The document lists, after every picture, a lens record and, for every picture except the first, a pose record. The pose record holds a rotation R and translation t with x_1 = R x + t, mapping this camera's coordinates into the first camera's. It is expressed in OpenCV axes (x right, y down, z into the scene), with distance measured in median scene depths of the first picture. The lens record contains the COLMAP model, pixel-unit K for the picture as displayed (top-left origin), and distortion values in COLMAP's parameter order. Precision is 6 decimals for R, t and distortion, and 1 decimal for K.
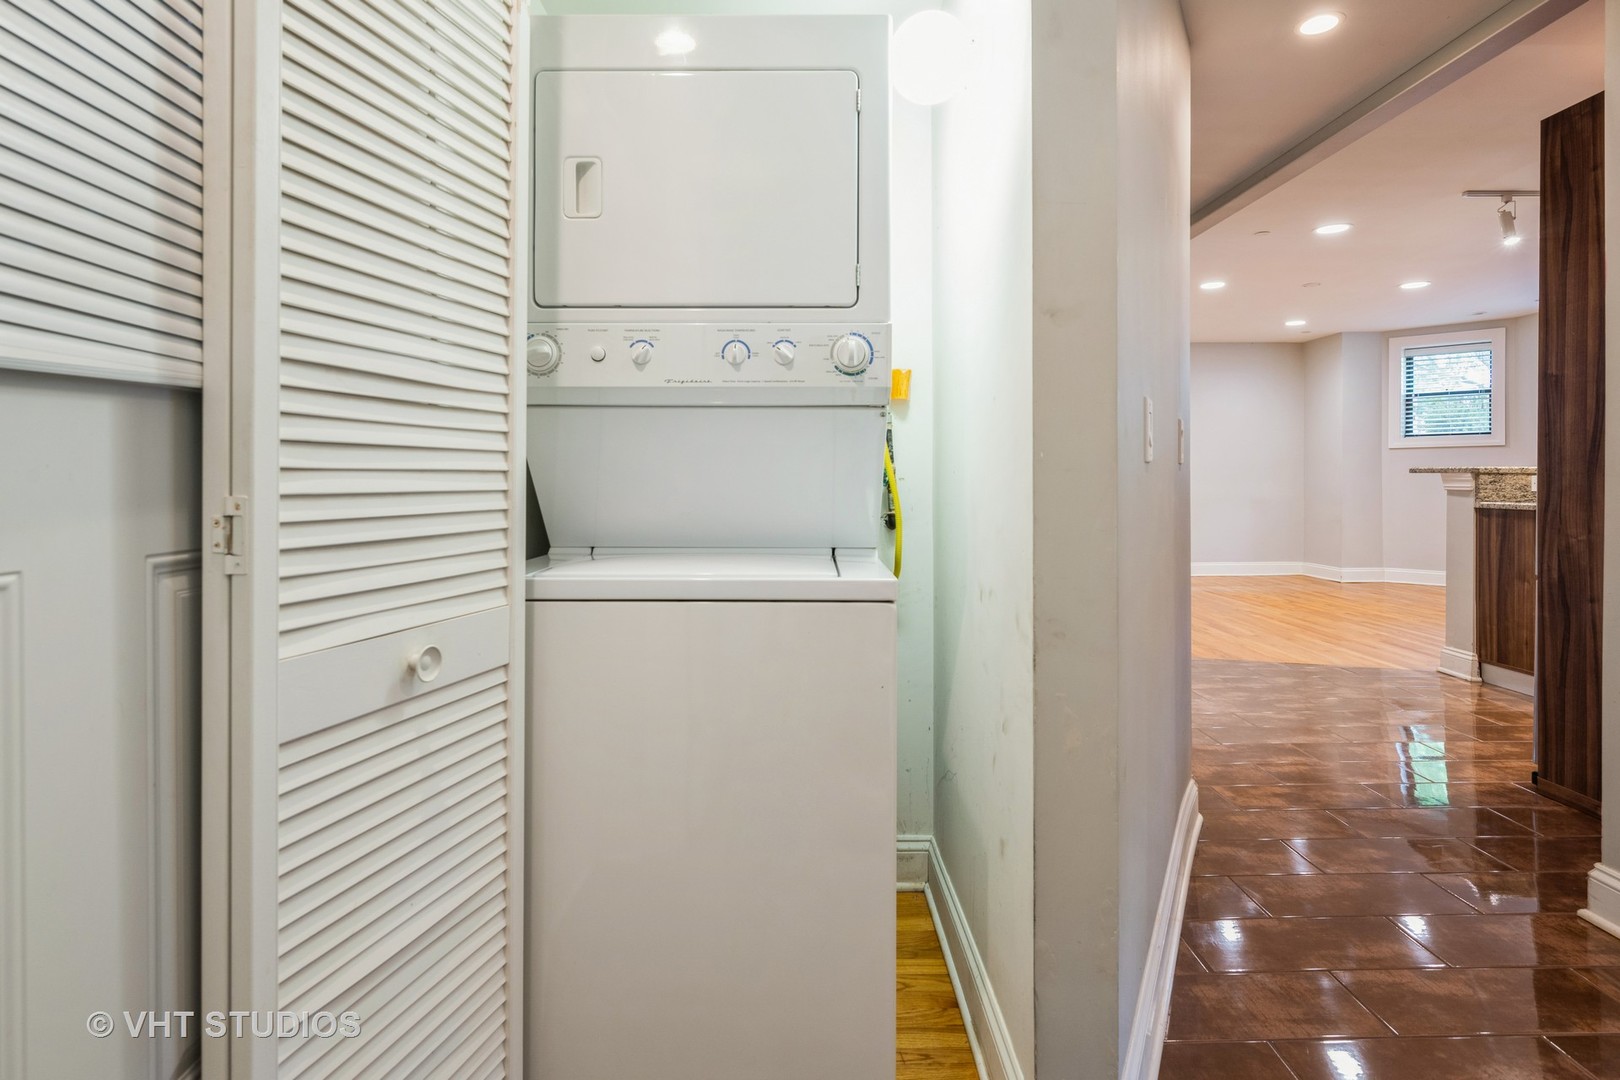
lens RADIAL K [[824.4, 0, 805.0], [0, 824.4, 475.8], [0, 0, 1]] dist [-0.000521, -0.000180]
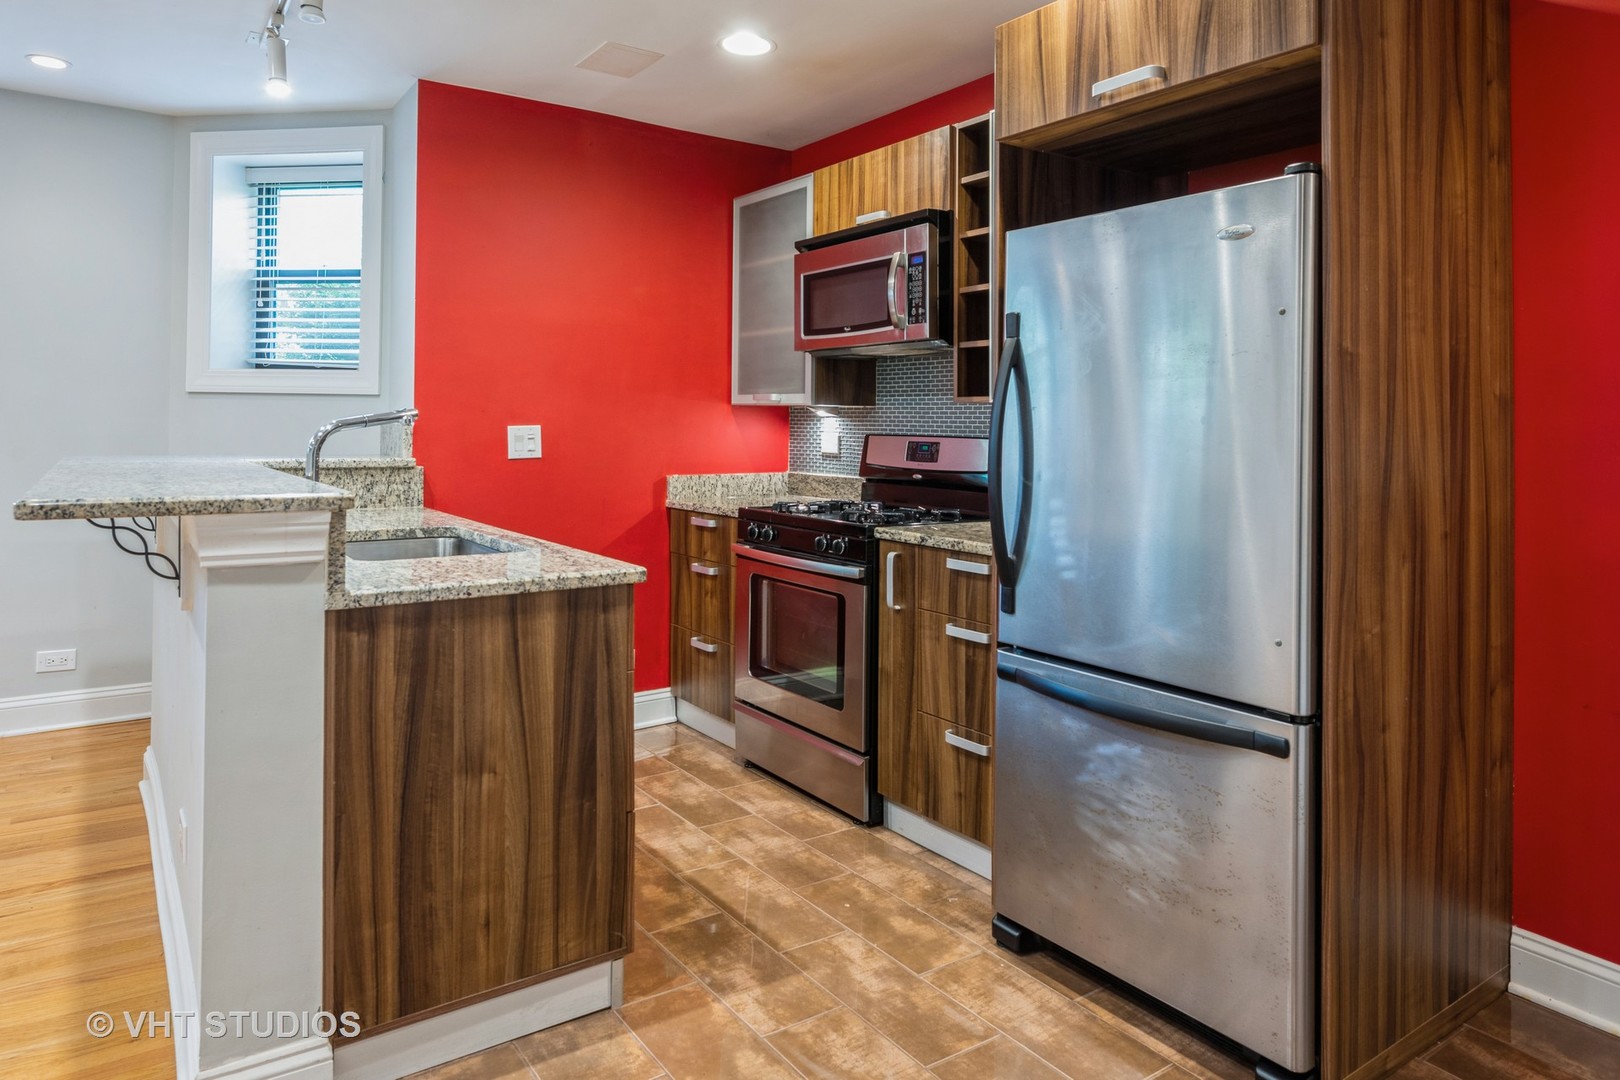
lens RADIAL K [[1019.3, 0, 804.2], [0, 1019.3, 408.5], [0, 0, 1]] dist [0.001076, -0.002143]
pose [[-0.565892, 0.003494, 0.824472, 0.341775], [-0.013672, 0.999814, -0.013621, -0.043050], [-0.824366, -0.018980, -0.565739, 1.071938]]
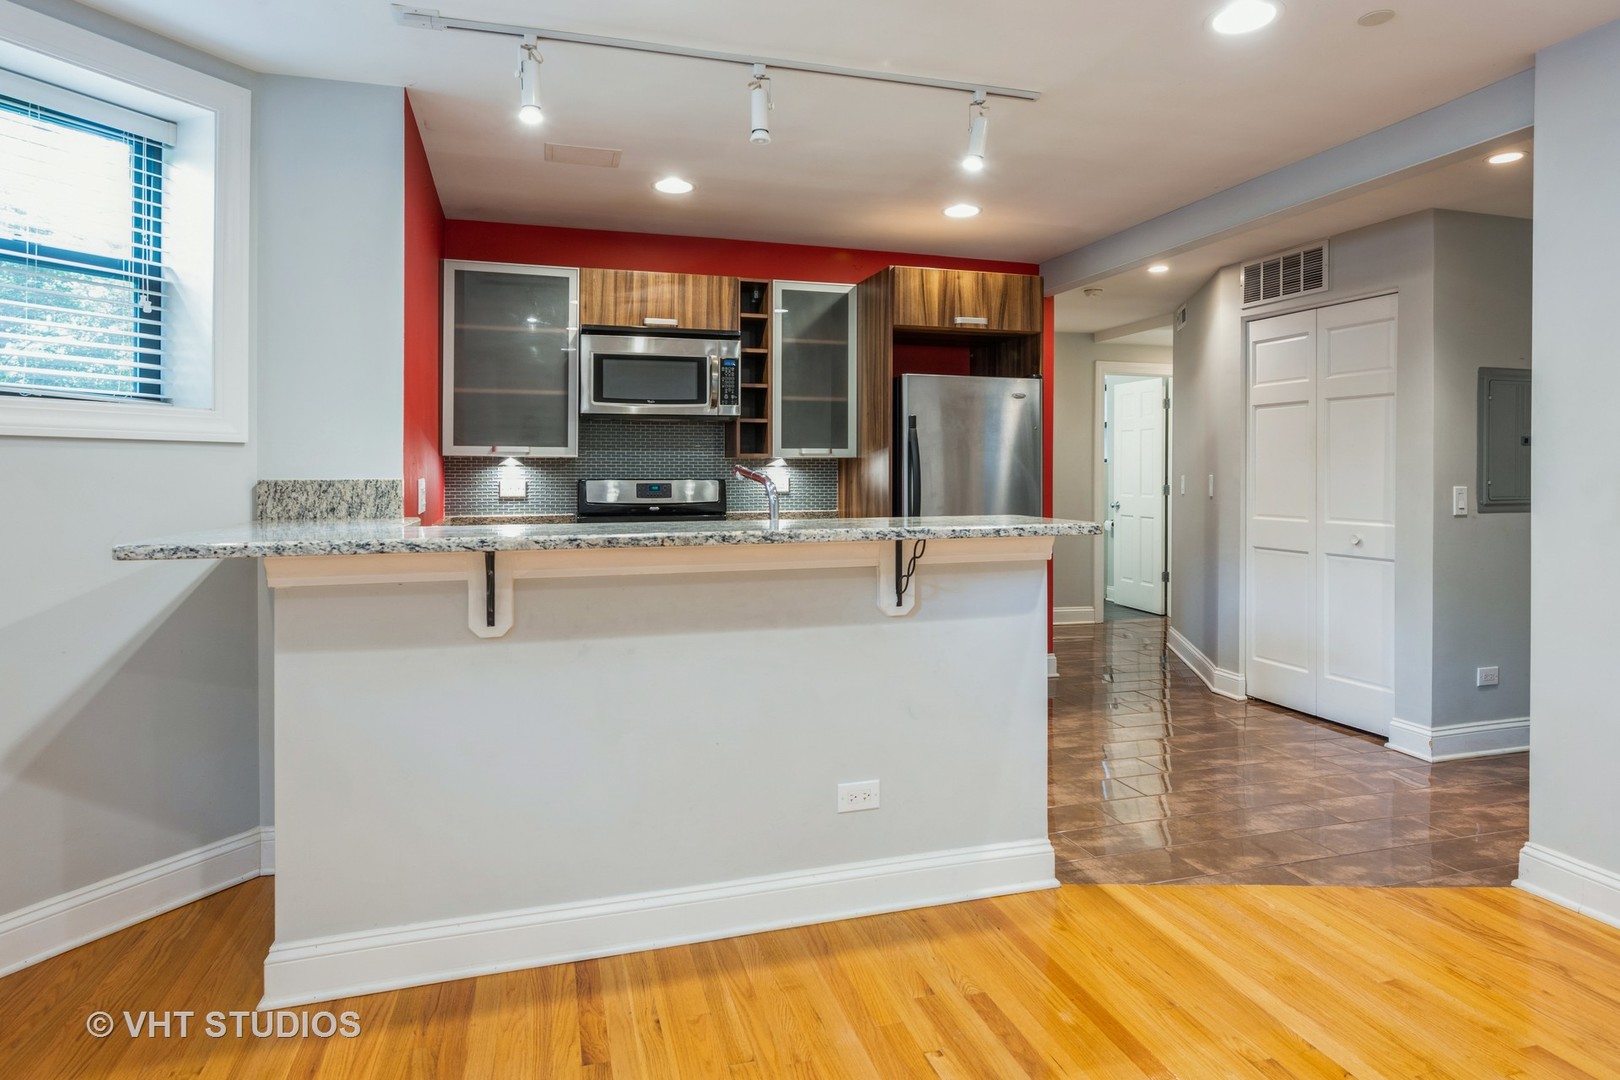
lens RADIAL K [[911.2, 0, 807.4], [0, 911.2, 474.1], [0, 0, 1]] dist [0.004484, 0.000583]
pose [[-0.957627, -0.000323, -0.288011, 1.154041], [-0.002124, 0.999980, 0.005940, -0.045905], [0.288003, 0.006300, -0.957609, 1.602500]]
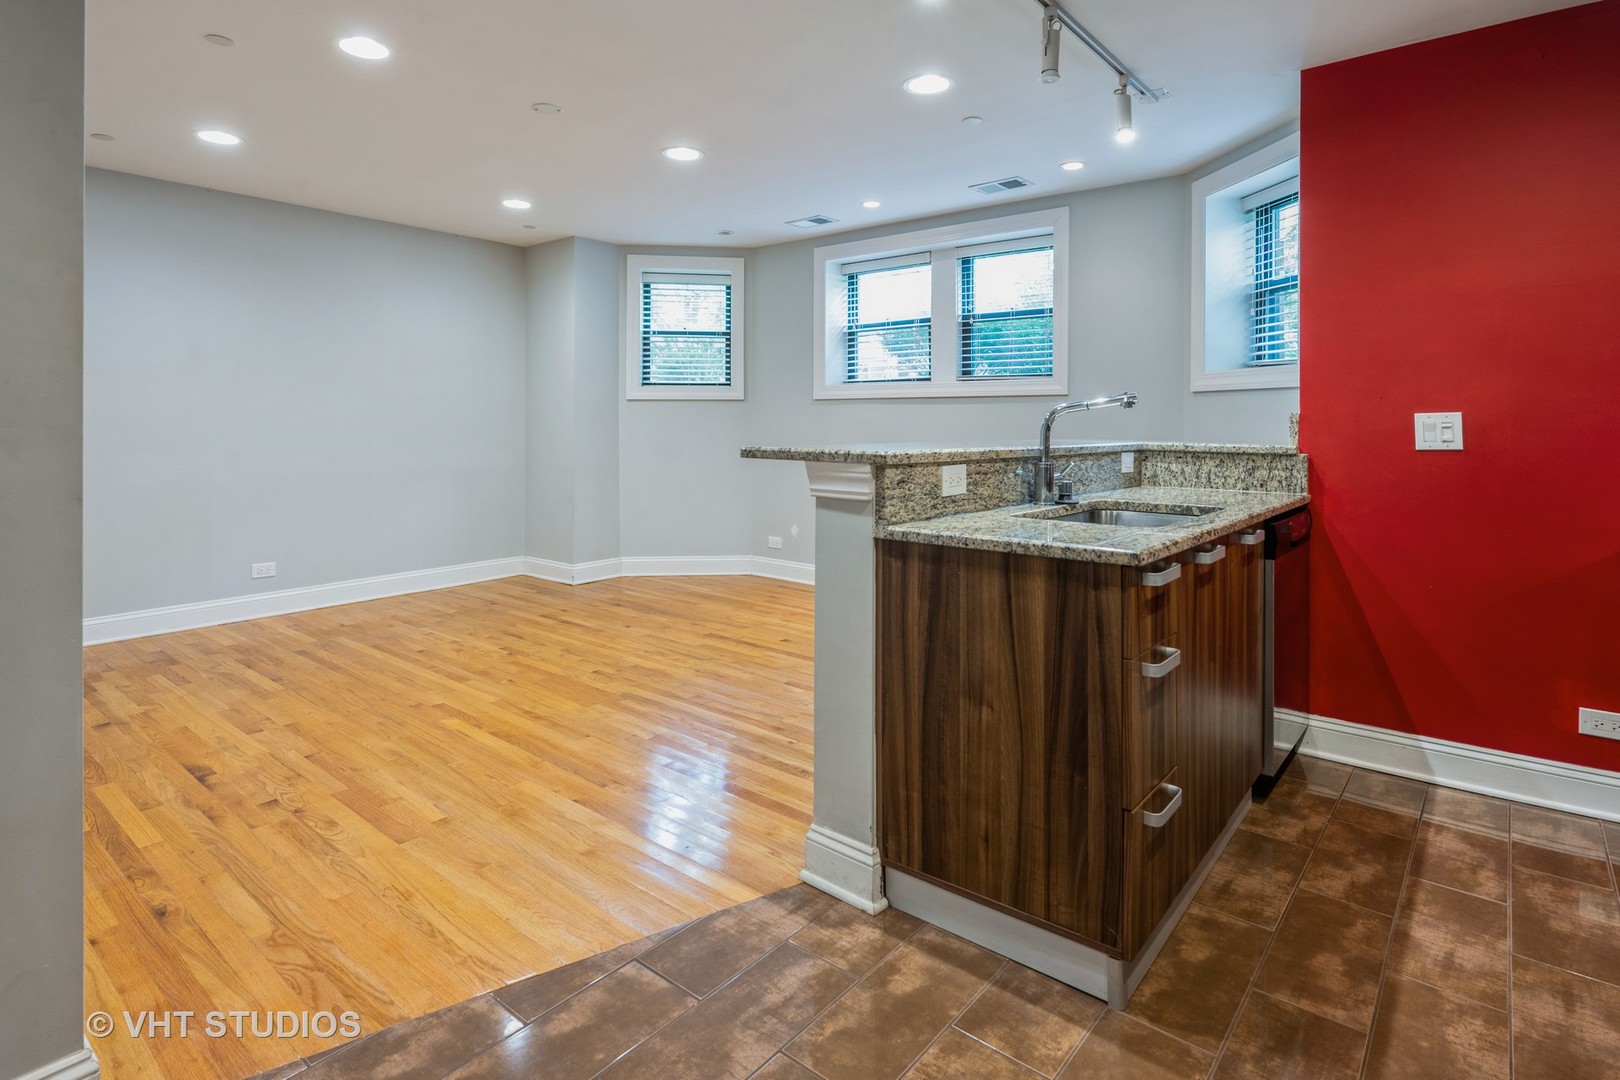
lens RADIAL K [[835.1, 0, 803.7], [0, 835.1, 429.6], [0, 0, 1]] dist [0.000589, 0.000204]
pose [[0.639348, -0.005457, 0.768899, 0.417117], [-0.004812, 0.999927, 0.011098, -0.028124], [-0.768903, -0.010796, 0.639275, 0.722032]]
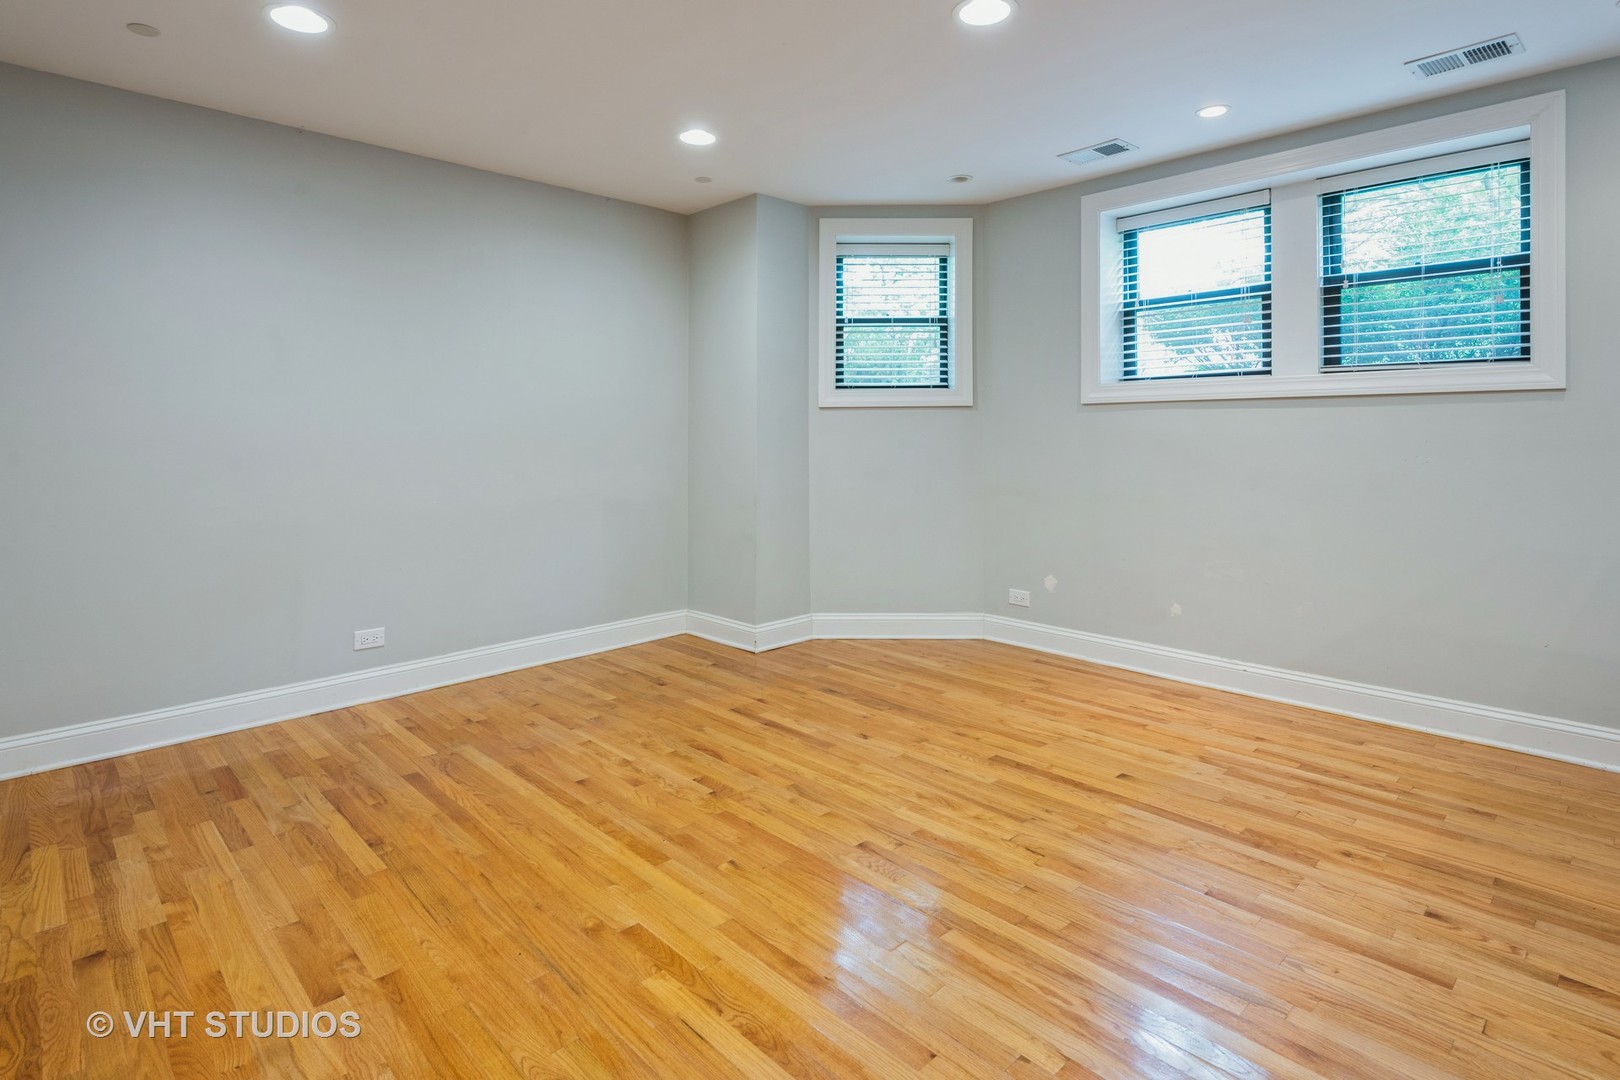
lens RADIAL K [[835.1, 0, 803.7], [0, 835.1, 429.6], [0, 0, 1]] dist [0.000589, 0.000204]
pose [[0.724155, 0.001014, 0.689636, 0.558283], [0.002697, 0.999987, -0.004303, -0.028470], [-0.689632, 0.004976, 0.724143, 1.100951]]
